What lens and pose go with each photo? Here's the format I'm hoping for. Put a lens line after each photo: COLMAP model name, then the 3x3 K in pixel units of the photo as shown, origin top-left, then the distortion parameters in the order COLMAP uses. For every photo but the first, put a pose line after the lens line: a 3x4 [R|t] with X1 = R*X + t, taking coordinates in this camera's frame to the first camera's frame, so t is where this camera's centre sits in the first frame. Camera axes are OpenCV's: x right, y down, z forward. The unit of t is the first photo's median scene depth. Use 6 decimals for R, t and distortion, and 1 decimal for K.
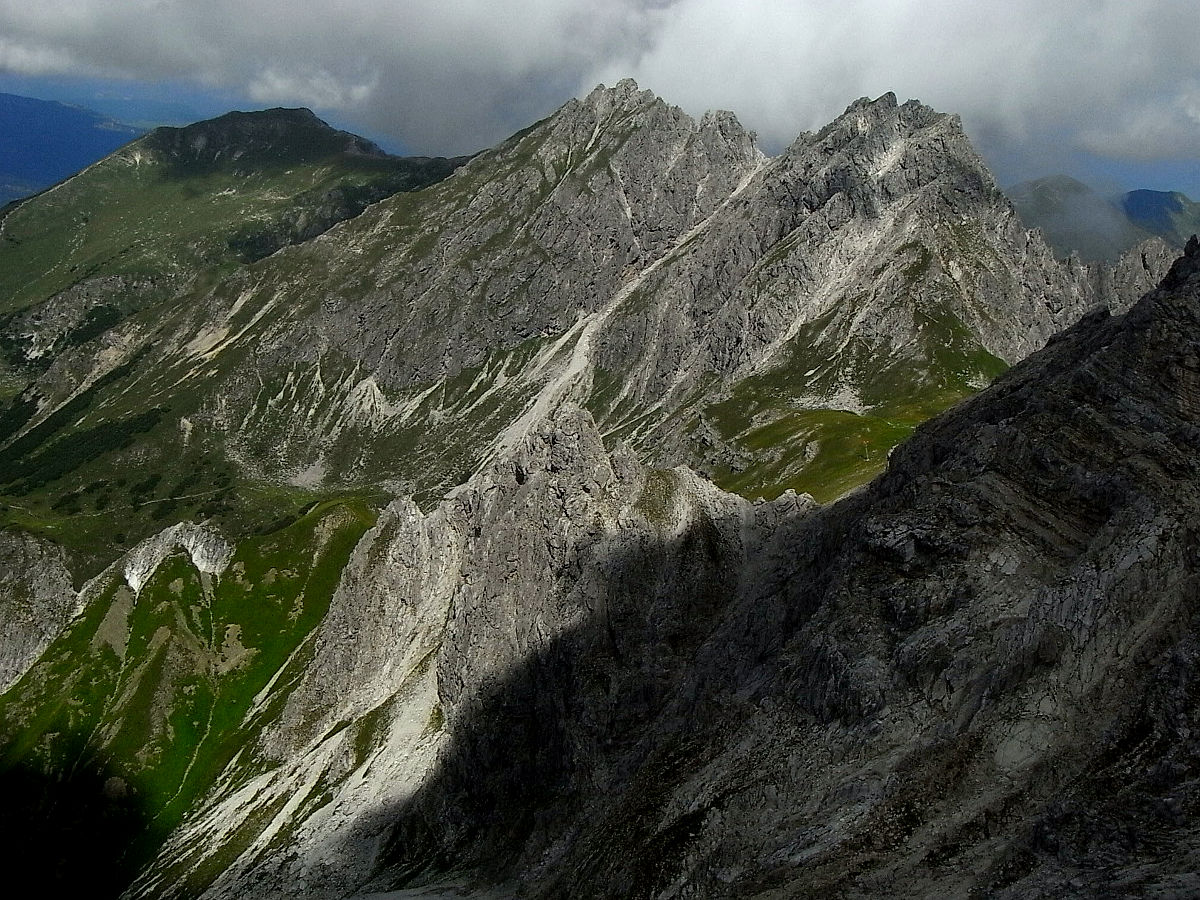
lens RADIAL K [[1662.7, 0, 605.7], [0, 1662.7, 444.1], [0, 0, 1]] dist [0.038258, 0.000000]
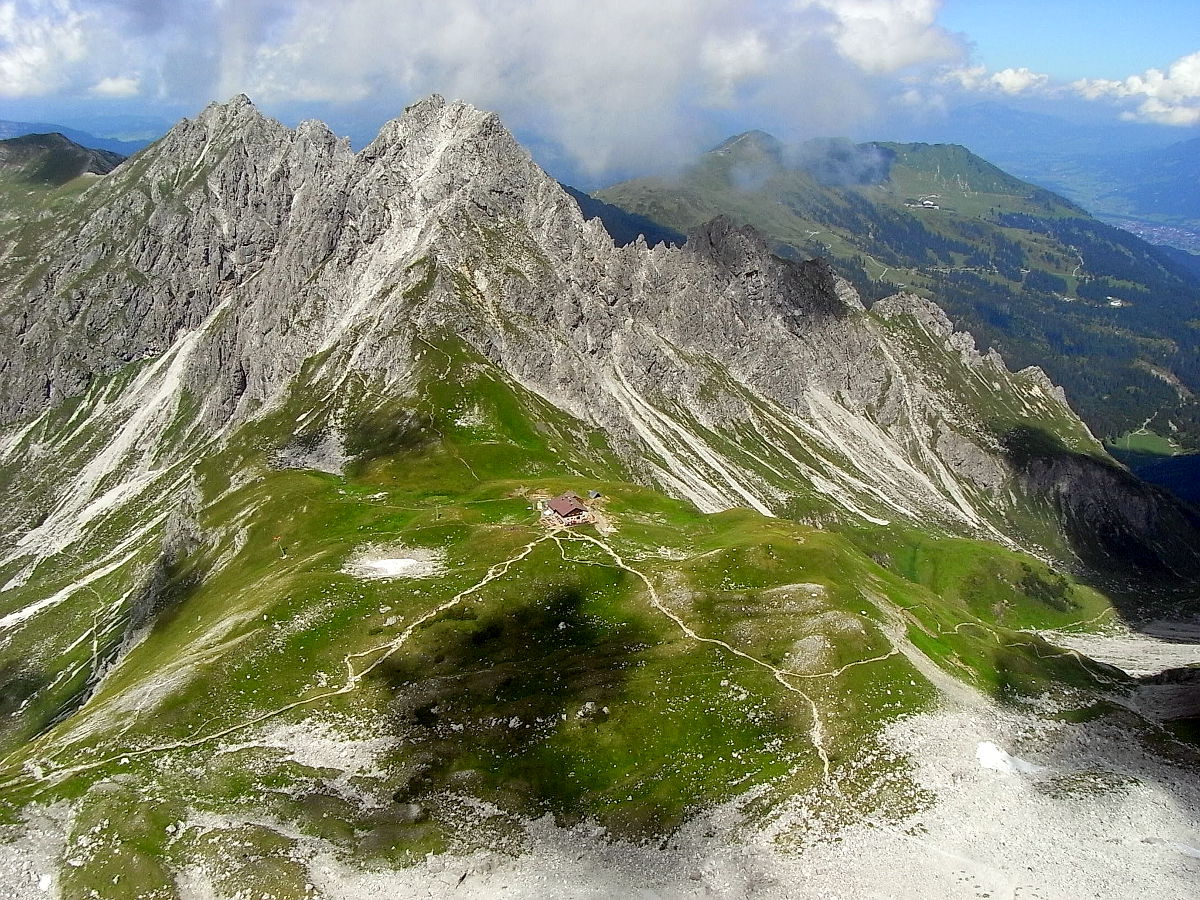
lens RADIAL K [[1021.7, 0, 662.5], [0, 1021.7, 437.0], [0, 0, 1]] dist [-0.157172, 0.143990]
pose [[0.992875, -0.087519, 0.080867, 0.240645], [0.075440, 0.986997, 0.141934, -0.083761], [-0.092238, -0.134822, 0.986567, 0.373612]]
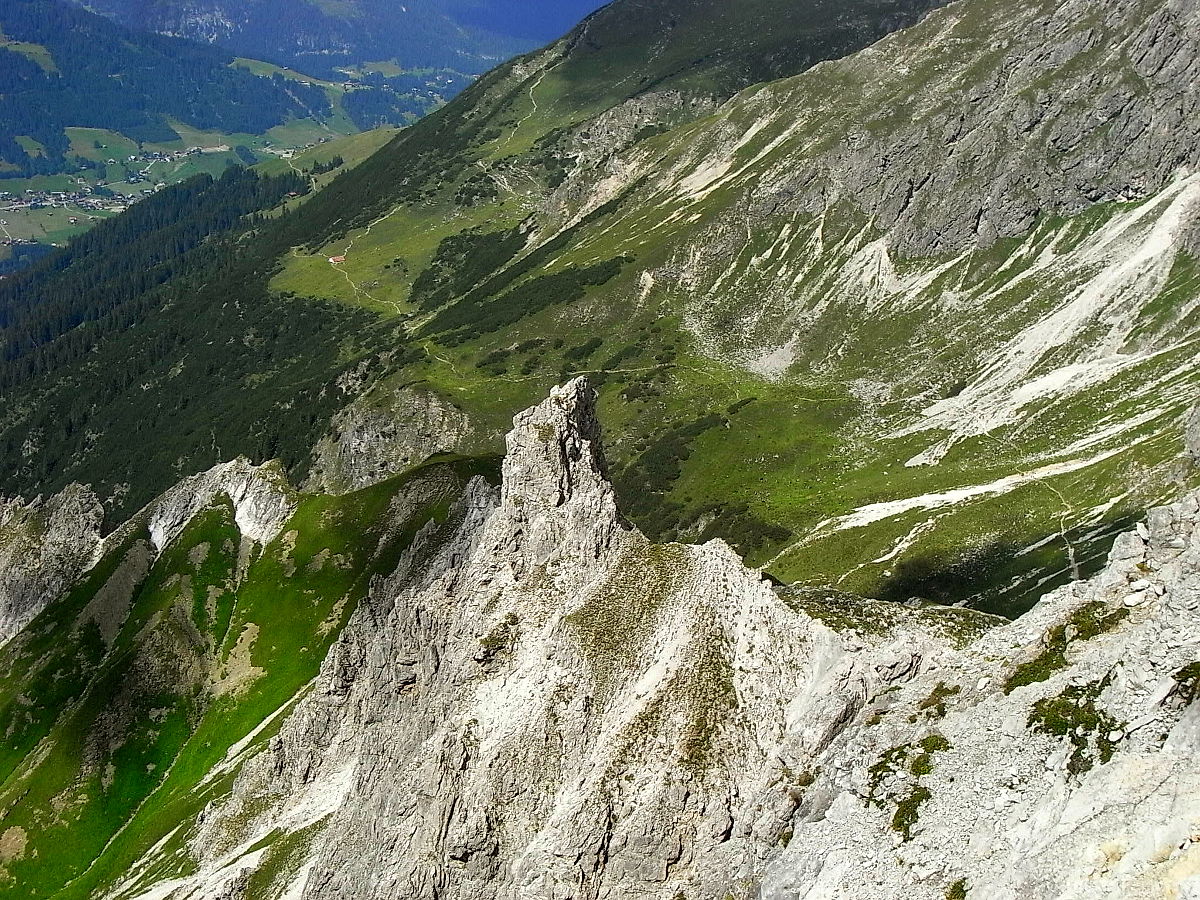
lens RADIAL K [[1662.7, 0, 632.5], [0, 1662.7, 461.8], [0, 0, 1]] dist [0.038258, 0.000000]
pose [[0.887142, 0.142270, -0.439020, 0.113893], [-0.089694, 0.986310, 0.138378, -0.036502], [0.452697, -0.083383, 0.887757, 0.268988]]
